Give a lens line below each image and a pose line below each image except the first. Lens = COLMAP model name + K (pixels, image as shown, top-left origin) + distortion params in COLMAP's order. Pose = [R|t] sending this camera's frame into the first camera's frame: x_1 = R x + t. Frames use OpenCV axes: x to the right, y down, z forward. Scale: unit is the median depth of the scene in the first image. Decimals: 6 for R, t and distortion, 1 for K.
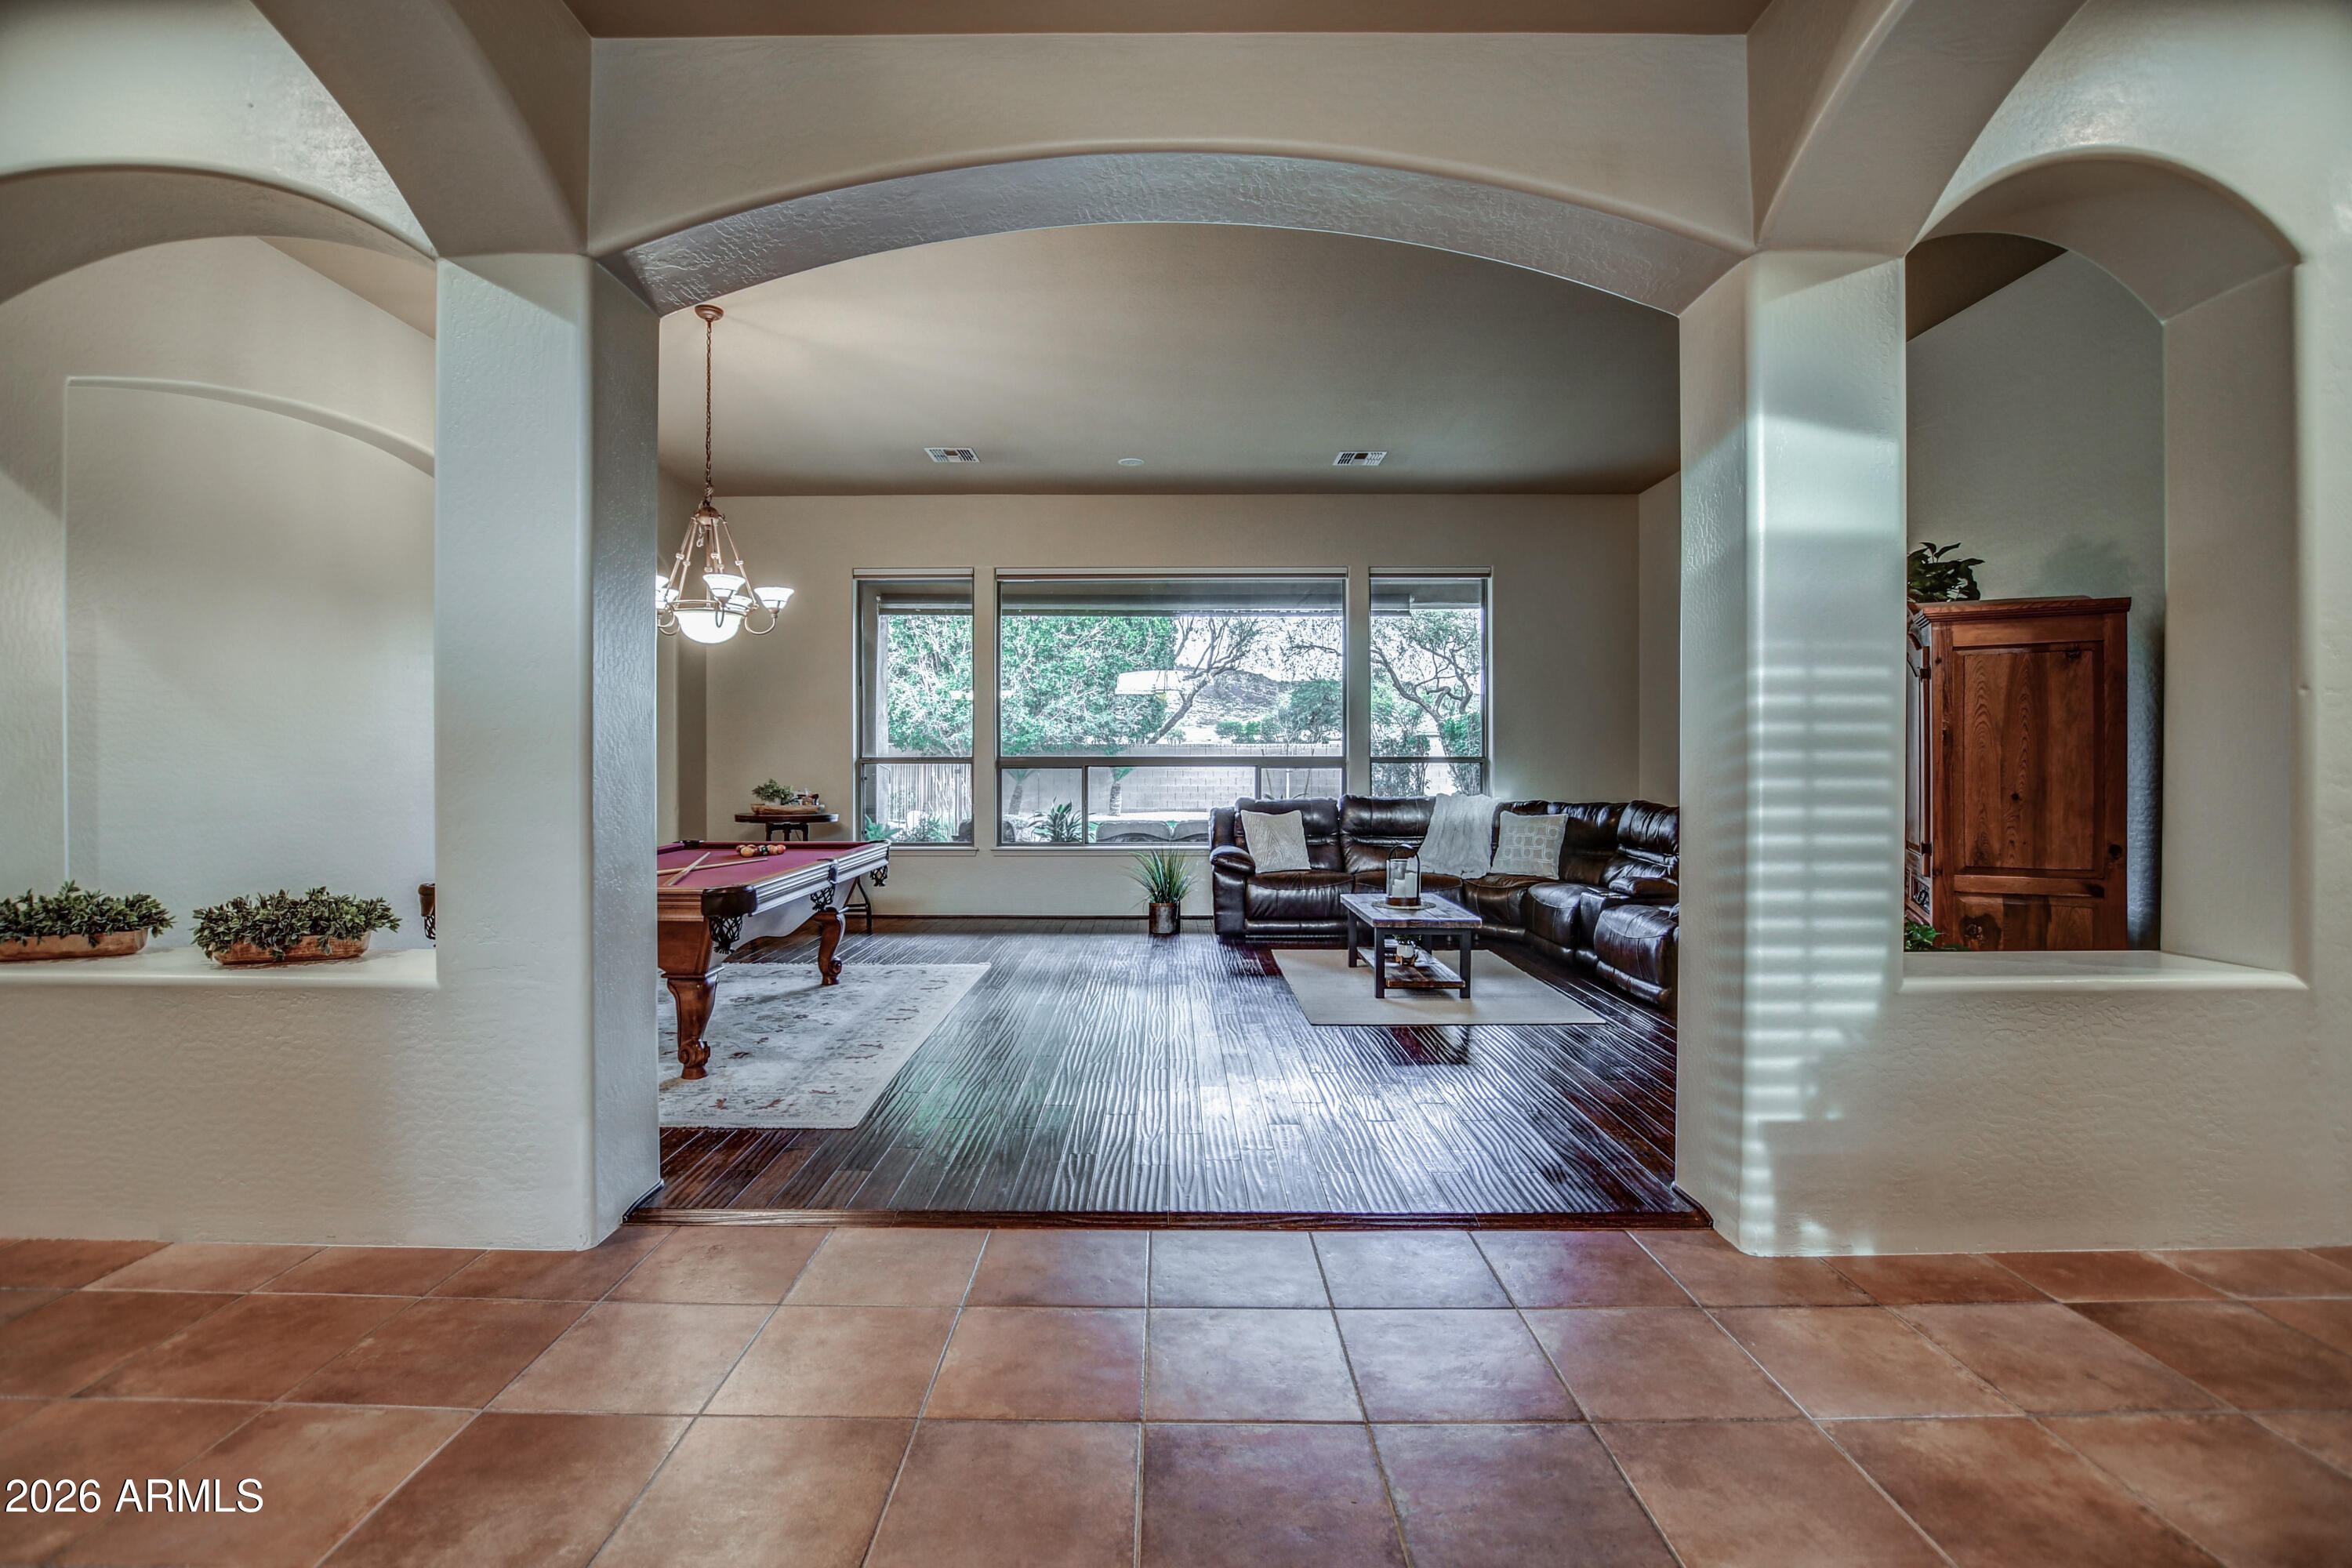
lens RADIAL K [[1030.3, 0, 1173.8], [0, 1030.3, 789.5], [0, 0, 1]] dist [-0.036546, 0.007994]
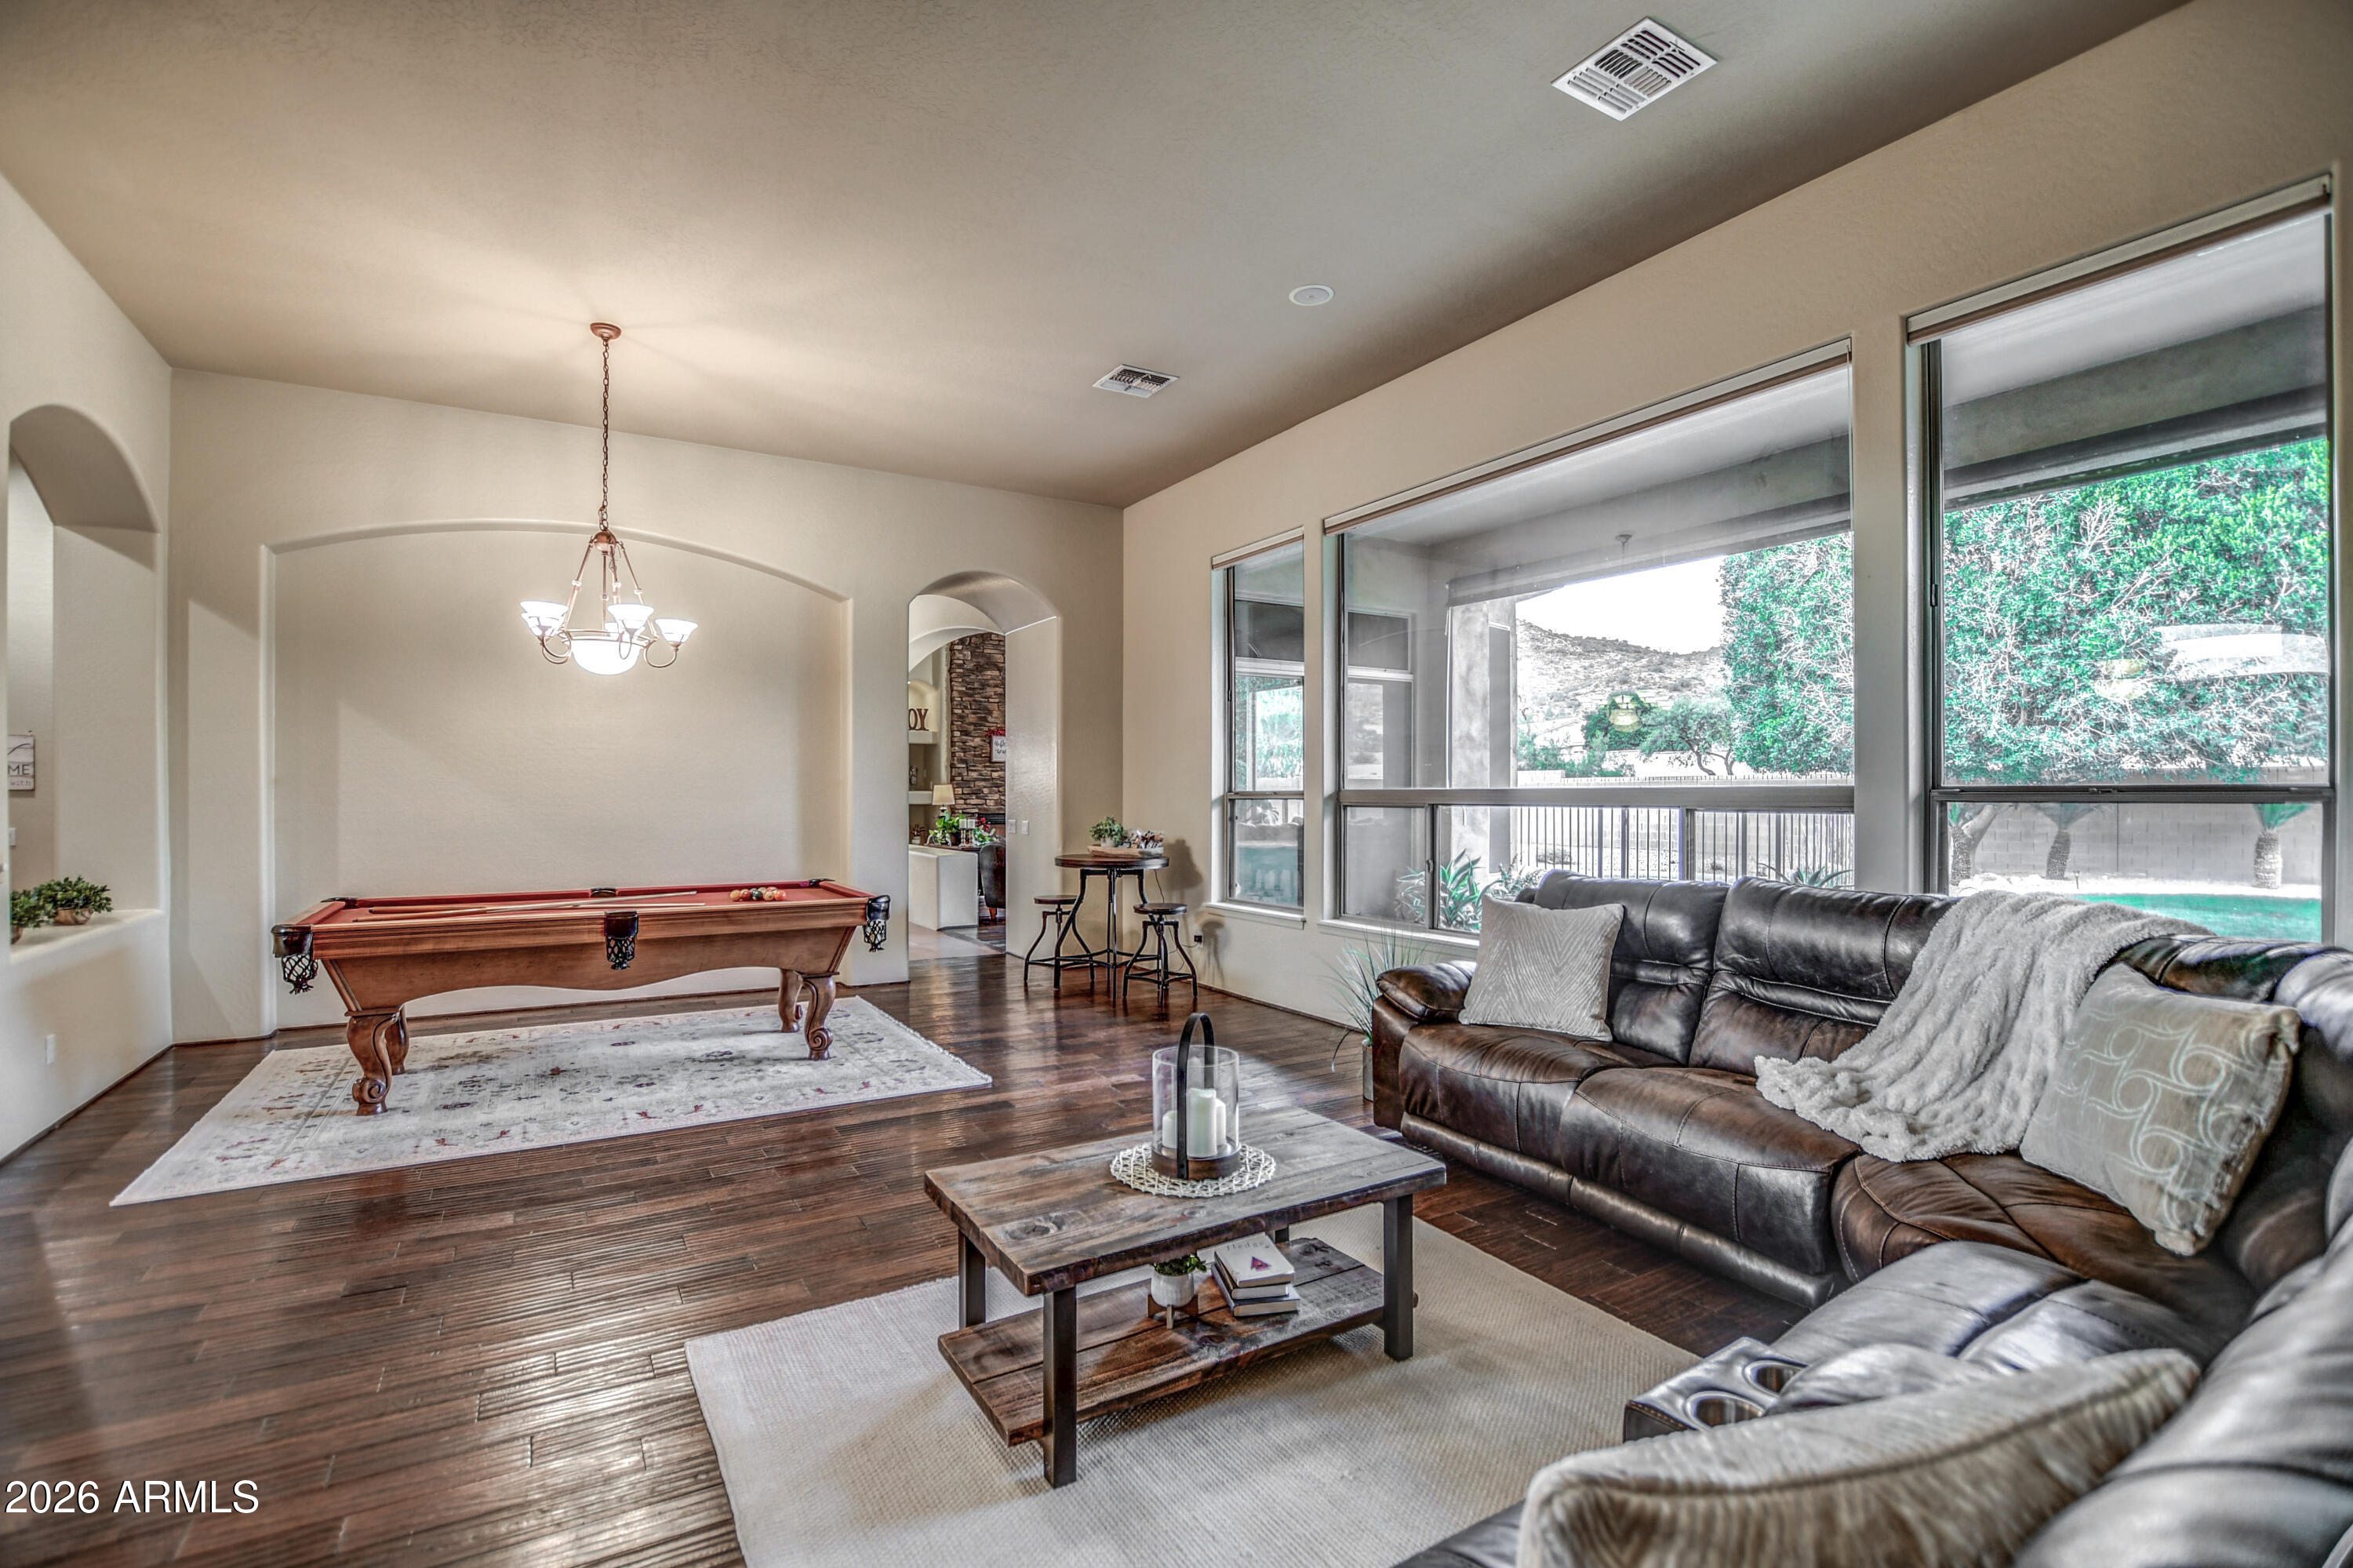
lens RADIAL K [[1030.8, 0, 1174.3], [0, 1030.8, 789.5], [0, 0, 1]] dist [-0.036546, 0.007994]
pose [[0.511368, -0.006111, -0.859340, 0.149431], [-0.022911, 0.999522, -0.020741, -0.005304], [0.859056, 0.030295, 0.510984, 0.225479]]
